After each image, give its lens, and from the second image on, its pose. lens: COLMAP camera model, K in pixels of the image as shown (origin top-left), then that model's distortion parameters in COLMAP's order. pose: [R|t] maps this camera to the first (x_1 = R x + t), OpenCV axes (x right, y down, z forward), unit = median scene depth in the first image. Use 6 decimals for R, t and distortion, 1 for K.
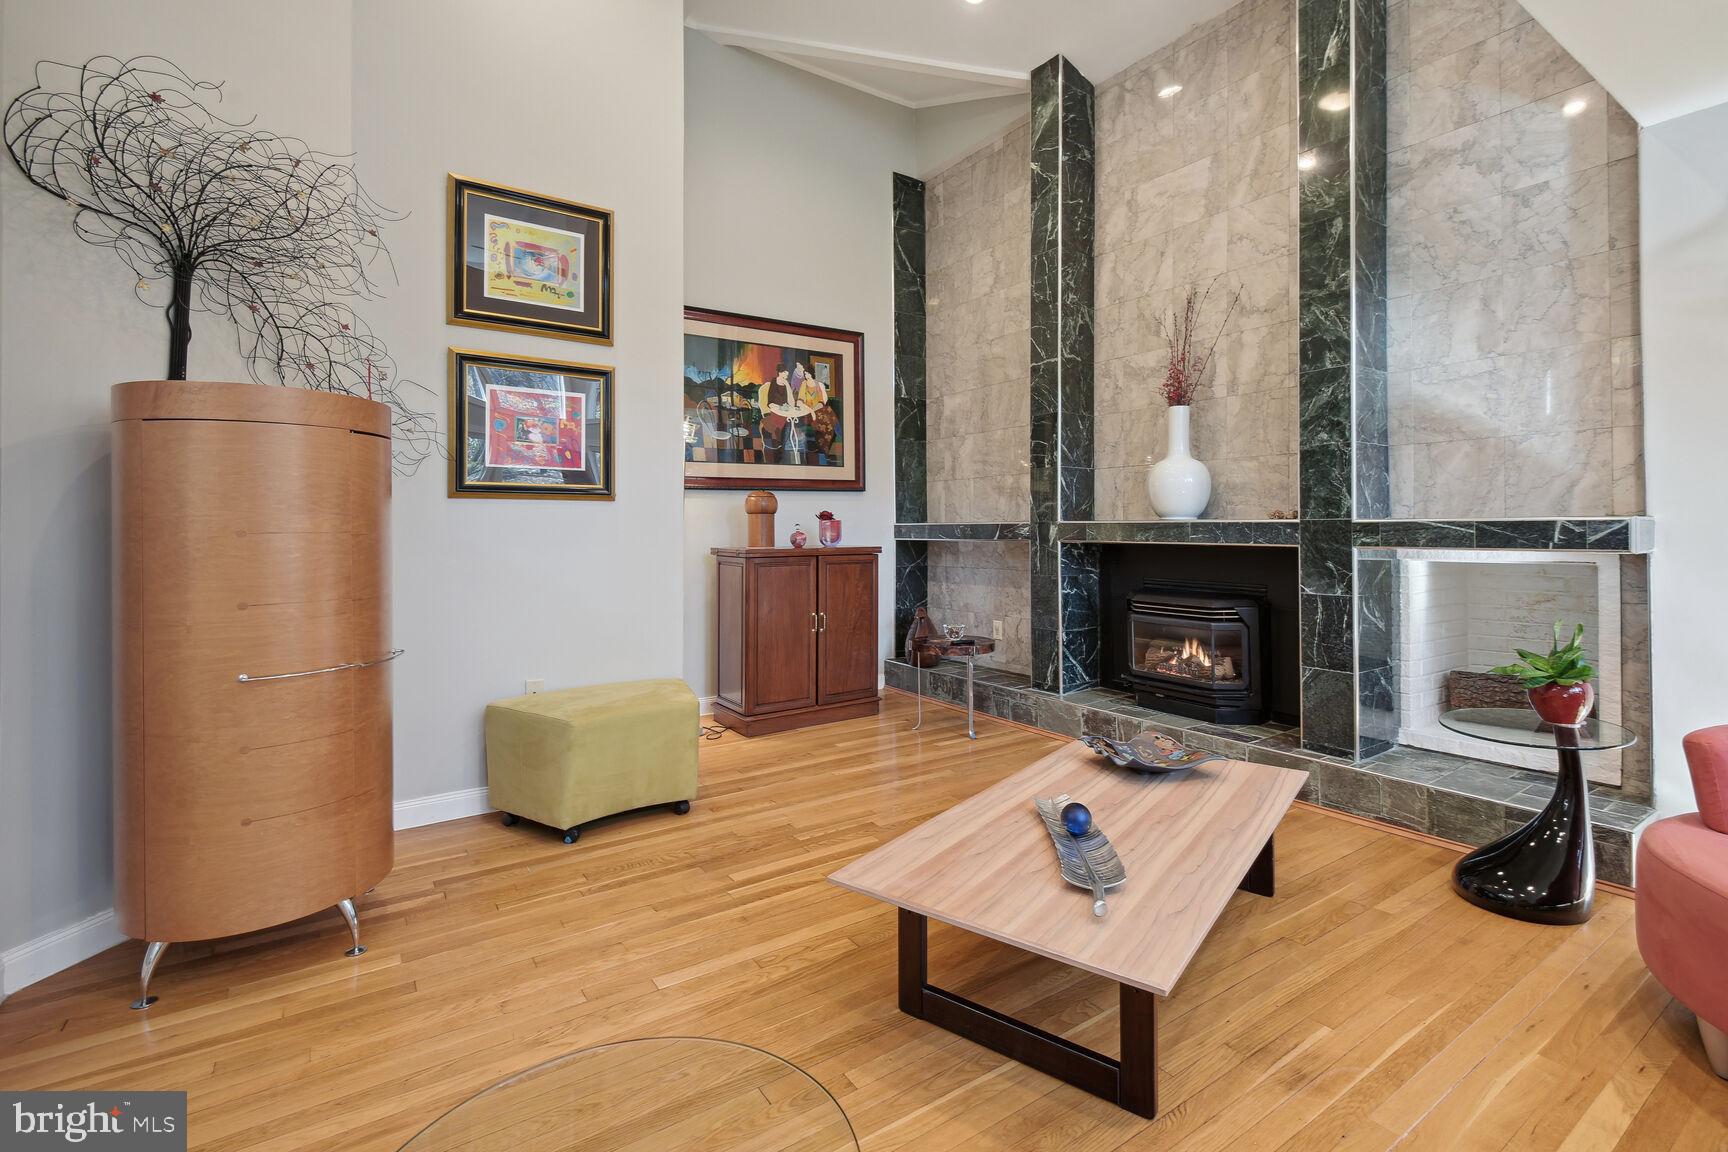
lens RADIAL K [[777.7, 0, 904.7], [0, 777.7, 533.1], [0, 0, 1]] dist [0.004810, -0.003128]
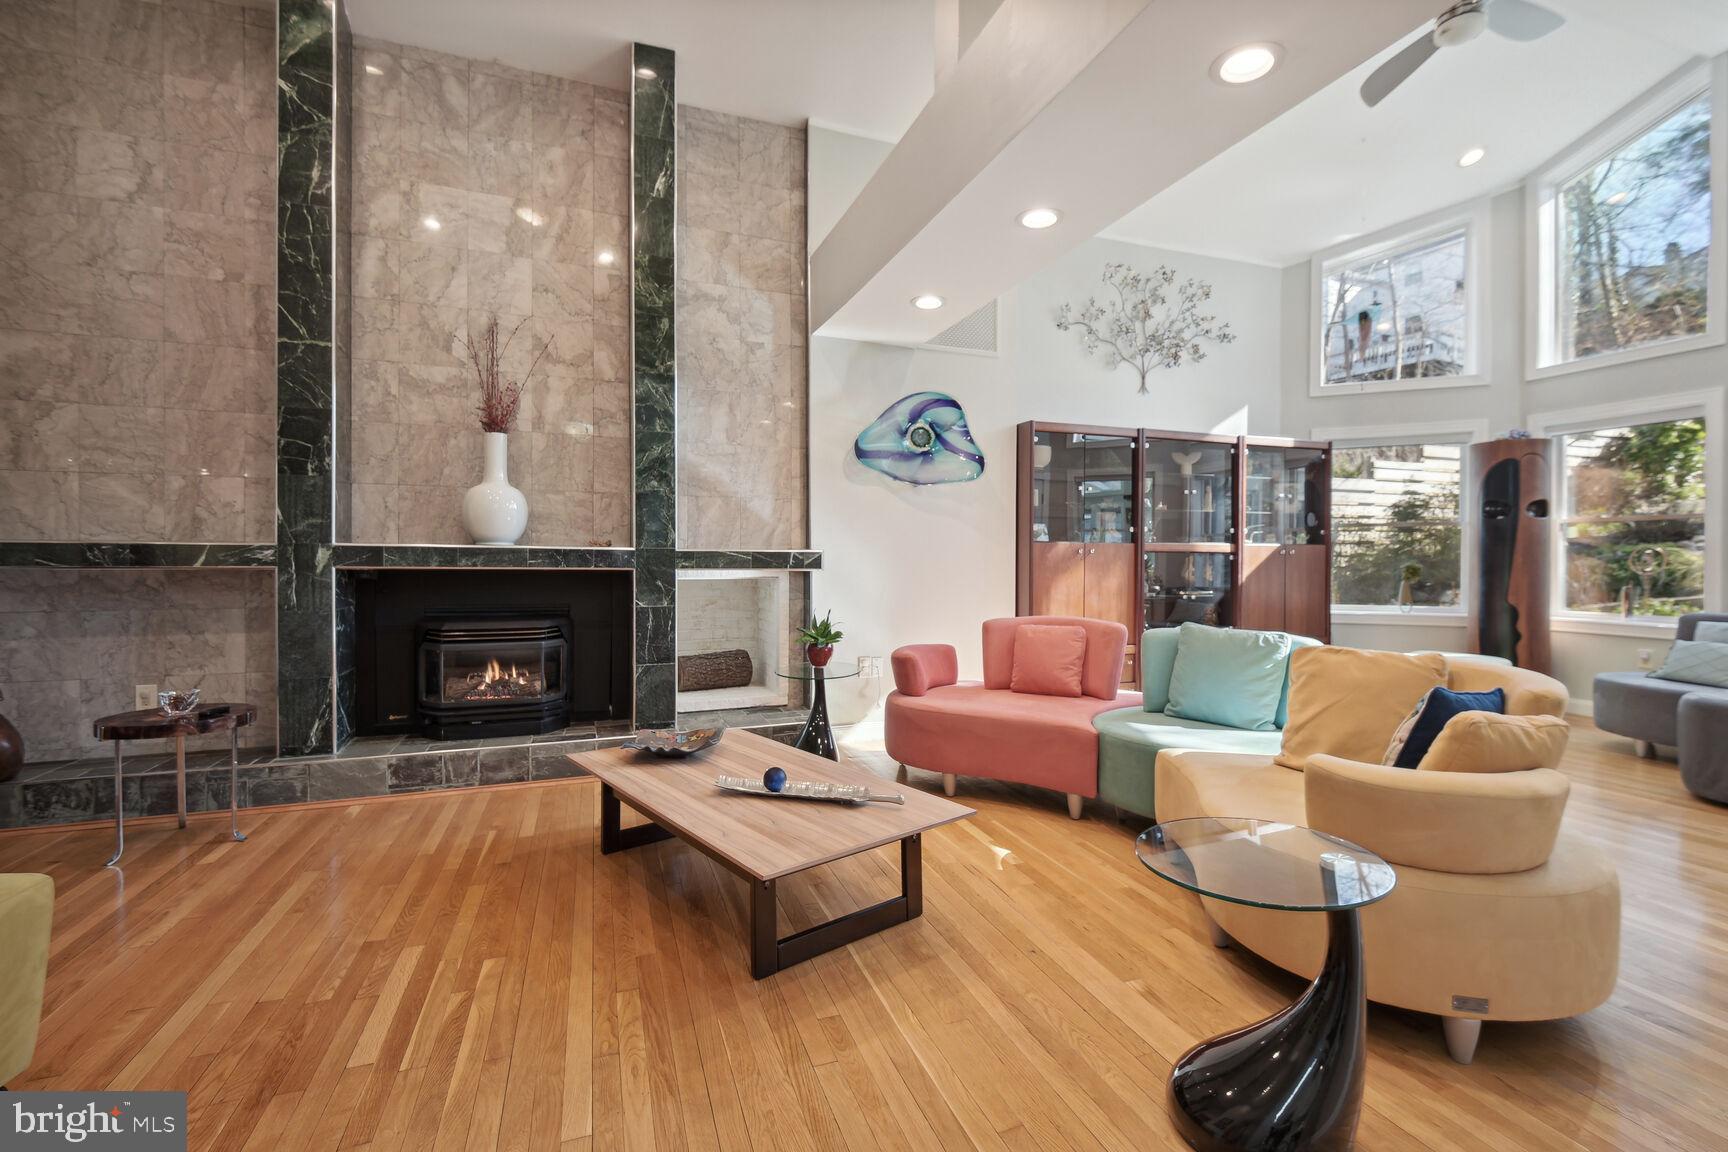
lens RADIAL K [[777.7, 0, 874.0], [0, 777.7, 567.3], [0, 0, 1]] dist [0.004810, -0.003128]
pose [[0.255437, -0.004597, 0.966815, -0.531876], [-0.002902, 0.999981, 0.005522, 0.004739], [-0.966821, -0.004216, 0.255418, 0.280487]]
